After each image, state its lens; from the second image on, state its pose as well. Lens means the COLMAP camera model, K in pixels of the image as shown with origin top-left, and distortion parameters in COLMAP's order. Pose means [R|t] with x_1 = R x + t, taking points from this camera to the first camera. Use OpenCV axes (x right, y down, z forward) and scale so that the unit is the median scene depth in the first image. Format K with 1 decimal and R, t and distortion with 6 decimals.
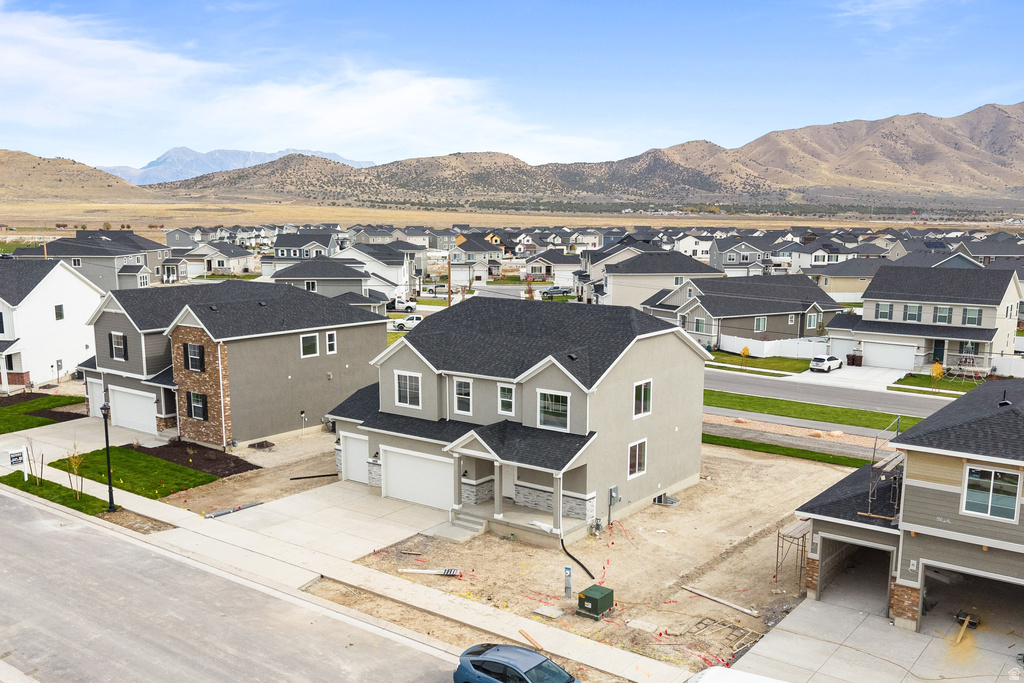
lens RADIAL K [[952.2, 0, 518.8], [0, 952.2, 403.9], [0, 0, 1]] dist [0.020475, 0.000000]
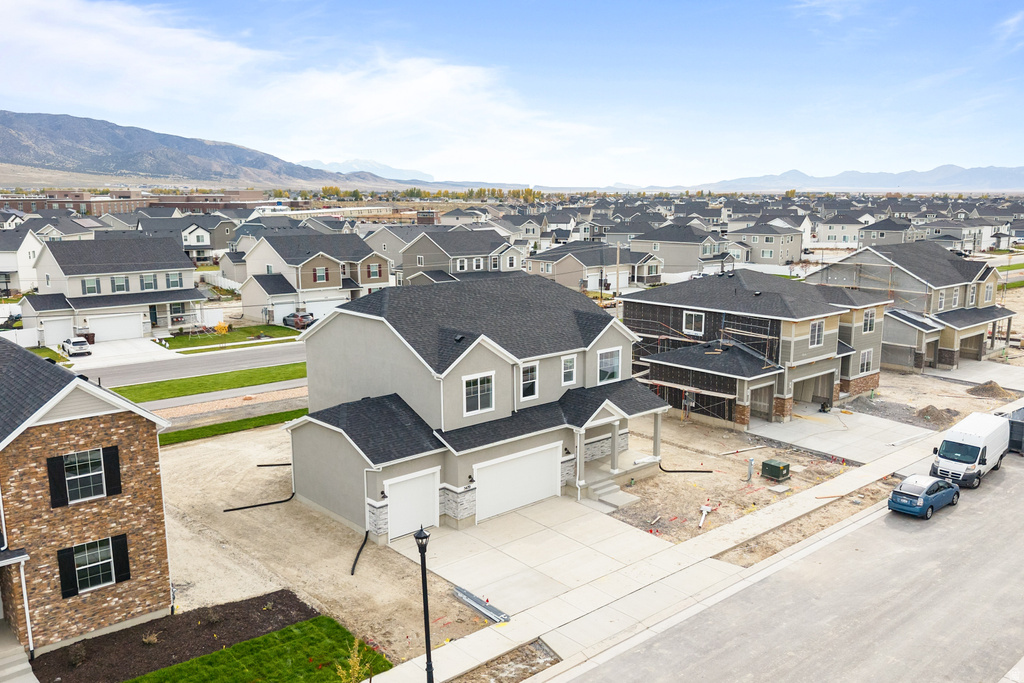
lens RADIAL K [[858.0, 0, 546.0], [0, 858.0, 354.4], [0, 0, 1]] dist [0.045586, -0.068243]
pose [[0.174539, -0.190051, 0.966135, -0.682913], [0.189673, 0.969309, 0.156409, -0.128472], [-0.966209, 0.155950, 0.205230, 0.604893]]
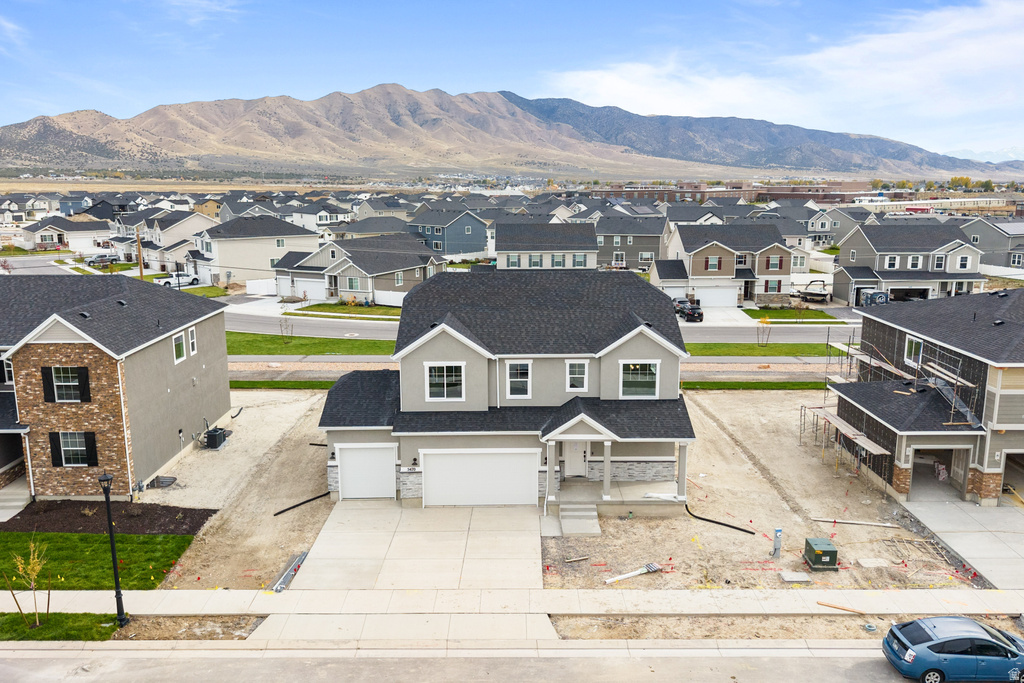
lens RADIAL K [[815.7, 0, 516.9], [0, 815.7, 334.1], [0, 0, 1]] dist [0.023091, -0.026820]
pose [[0.795147, -0.119002, 0.594626, -0.402368], [0.123981, 0.991746, 0.032687, -0.059838], [-0.593607, 0.047732, 0.803338, 0.269466]]
